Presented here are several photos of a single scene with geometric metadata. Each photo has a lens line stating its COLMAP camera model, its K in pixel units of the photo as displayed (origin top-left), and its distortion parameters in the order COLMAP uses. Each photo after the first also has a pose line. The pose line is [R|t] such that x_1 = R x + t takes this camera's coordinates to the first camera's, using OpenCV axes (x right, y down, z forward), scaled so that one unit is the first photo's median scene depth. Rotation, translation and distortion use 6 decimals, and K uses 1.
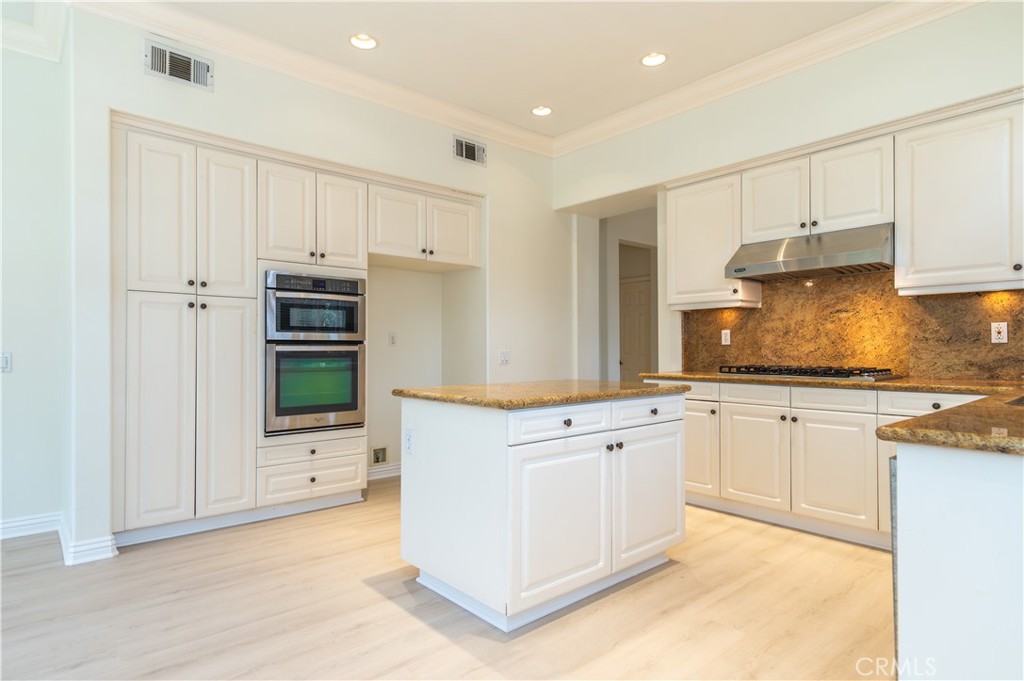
lens RADIAL K [[556.7, 0, 514.4], [0, 556.7, 347.5], [0, 0, 1]] dist [0.017359, -0.000748]
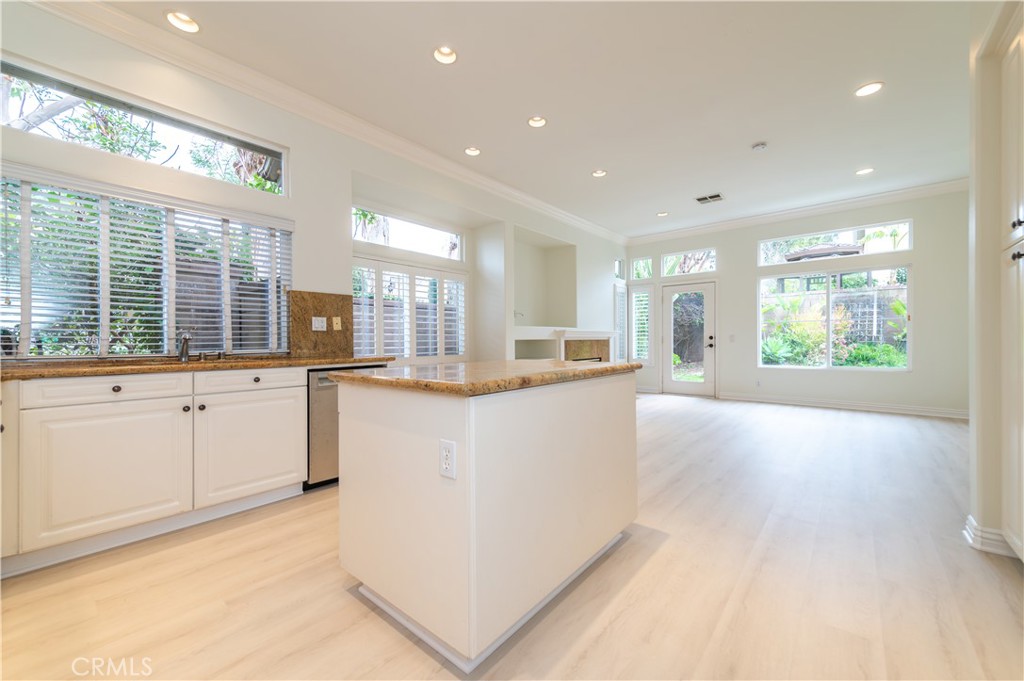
lens RADIAL K [[398.5, 0, 505.4], [0, 398.5, 344.4], [0, 0, 1]] dist [0.002553, -0.000079]
pose [[-0.991487, 0.009288, -0.129871, 0.111051], [0.008553, 0.999944, 0.006215, 0.021817], [0.129922, 0.005051, -0.991511, 1.276044]]
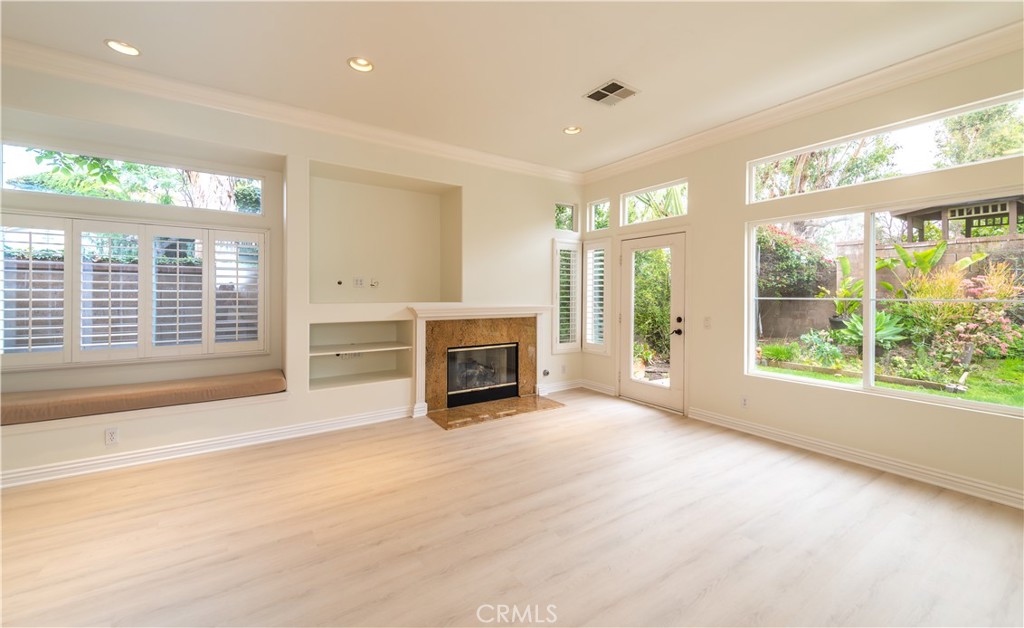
lens RADIAL K [[403.1, 0, 513.9], [0, 403.1, 298.0], [0, 0, 1]] dist [0.023323, -0.007669]
pose [[-0.991936, -0.004726, 0.126652, -0.771759], [-0.004192, 0.999981, 0.004488, -0.059076], [-0.126671, 0.003921, -0.991937, 0.800046]]
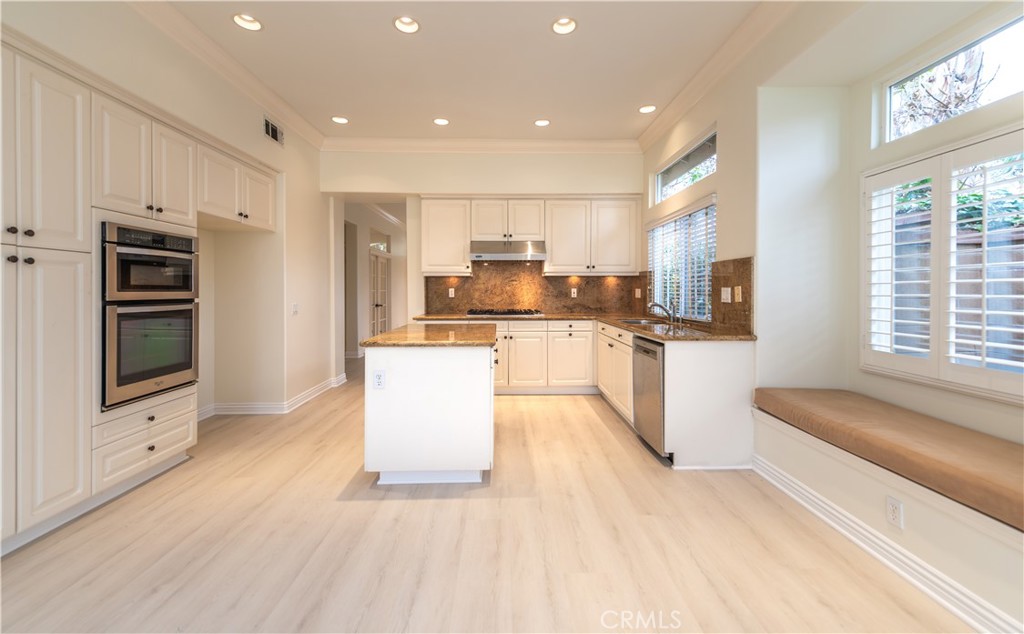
lens RADIAL K [[400.3, 0, 509.9], [0, 400.3, 291.8], [0, 0, 1]] dist [0.007064, -0.000353]
pose [[0.643473, -0.000825, 0.765468, -0.512000], [-0.003405, 0.999986, 0.003940, -0.032208], [-0.765461, -0.005142, 0.643462, 0.108388]]
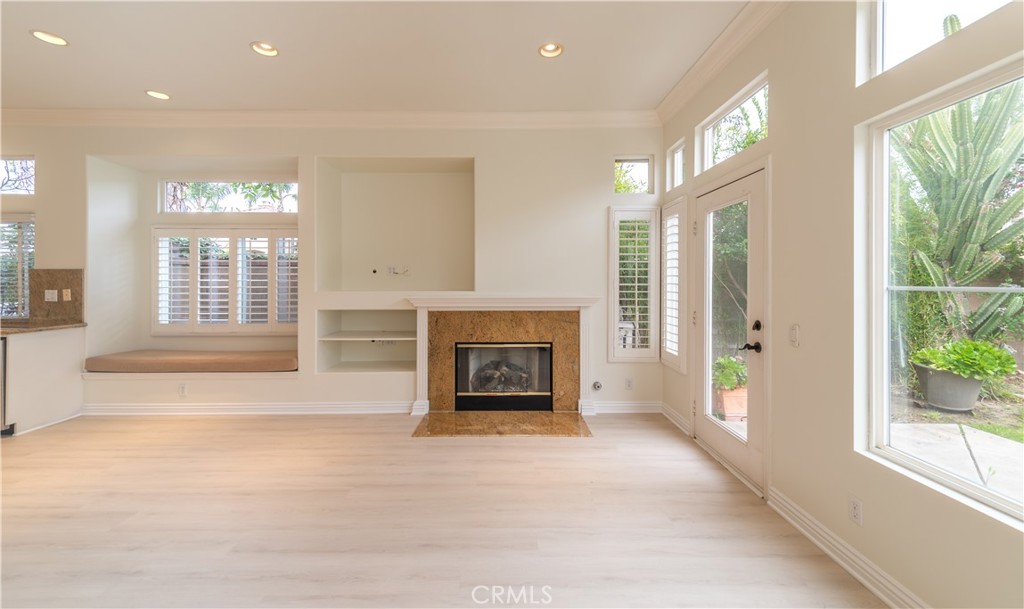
lens RADIAL K [[403.3, 0, 504.1], [0, 403.3, 281.4], [0, 0, 1]] dist [0.023496, -0.007761]
pose [[-0.752808, 0.001251, 0.658239, -1.246203], [-0.003182, 0.999980, -0.005540, -0.060381], [-0.658232, -0.006265, -0.752789, 0.330903]]
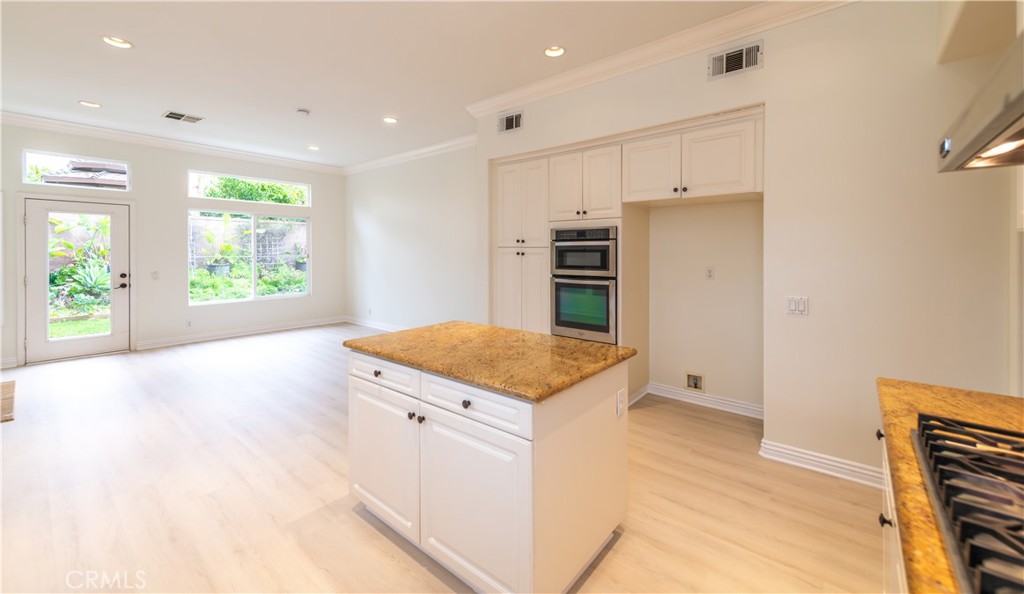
lens RADIAL K [[398.3, 0, 518.0], [0, 398.3, 257.1], [0, 0, 1]] dist [0.001438, -0.000078]
pose [[0.166925, 0.013640, -0.985875, 0.604187], [0.003166, 0.999892, 0.014370, -0.075588], [0.985965, -0.005520, 0.166863, 0.719605]]
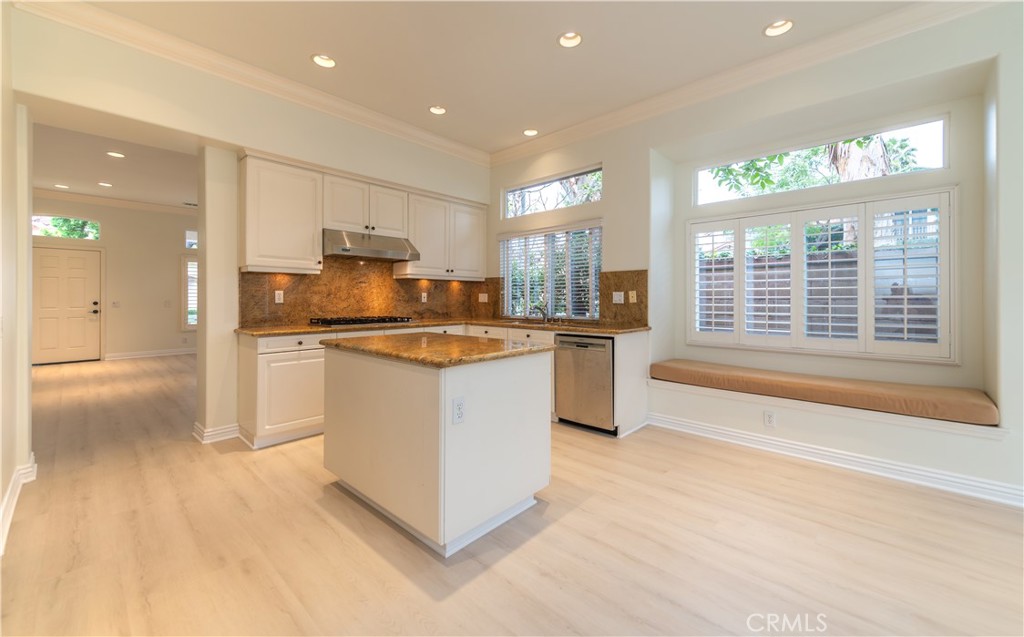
lens RADIAL K [[399.7, 0, 514.3], [0, 399.7, 295.1], [0, 0, 1]] dist [0.008929, -0.000163]
pose [[-0.104884, 0.009160, 0.994442, -0.637762], [-0.004211, 0.999945, -0.009655, -0.018926], [-0.994475, -0.005201, -0.104840, 0.698379]]
